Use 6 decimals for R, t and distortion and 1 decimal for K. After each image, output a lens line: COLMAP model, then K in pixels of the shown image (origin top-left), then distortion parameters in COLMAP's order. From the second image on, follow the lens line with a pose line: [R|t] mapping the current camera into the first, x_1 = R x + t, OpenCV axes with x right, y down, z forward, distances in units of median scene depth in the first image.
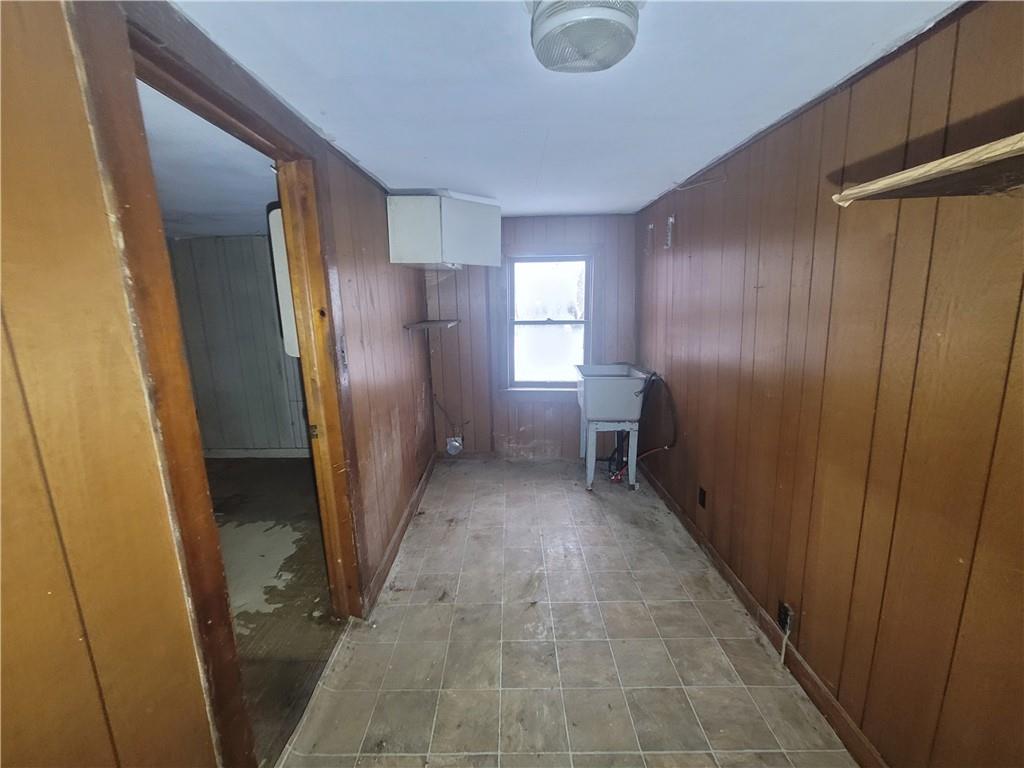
lens RADIAL K [[415.5, 0, 509.7], [0, 415.5, 378.0], [0, 0, 1]] dist [-0.005589, -0.000166]
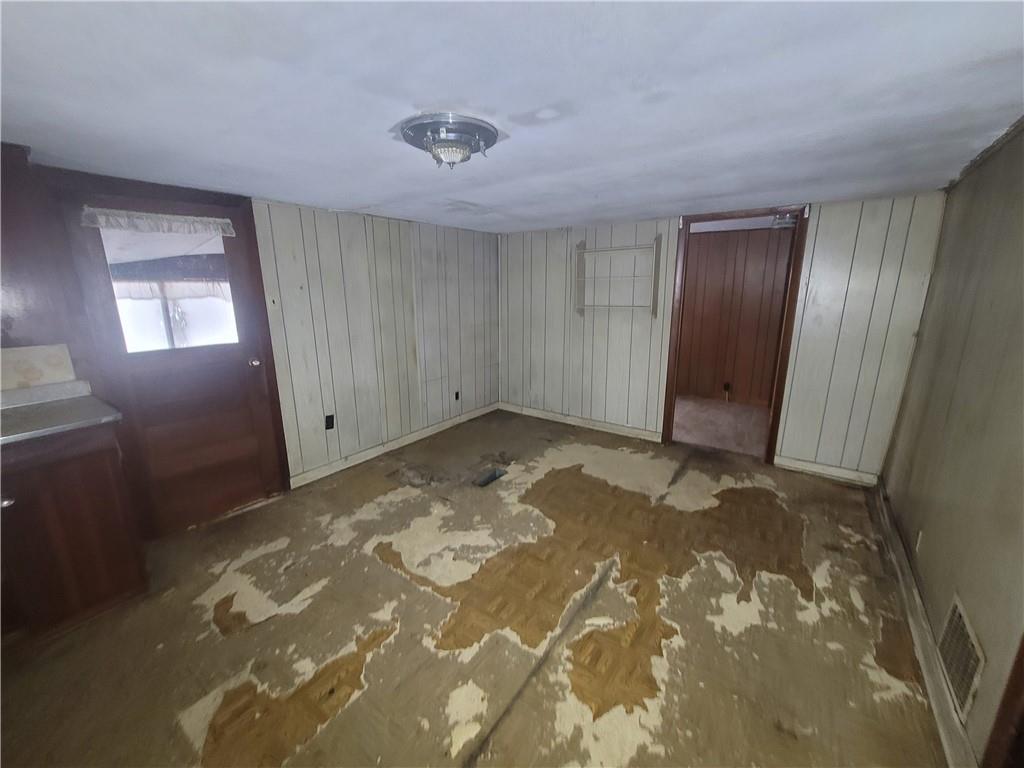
lens RADIAL K [[415.5, 0, 505.5], [0, 415.5, 382.6], [0, 0, 1]] dist [-0.005589, -0.000166]
pose [[0.577350, -0.169414, 0.798727, -2.864371], [0.155343, 0.983161, 0.096246, -0.035726], [-0.801583, 0.068509, 0.593946, 0.483054]]
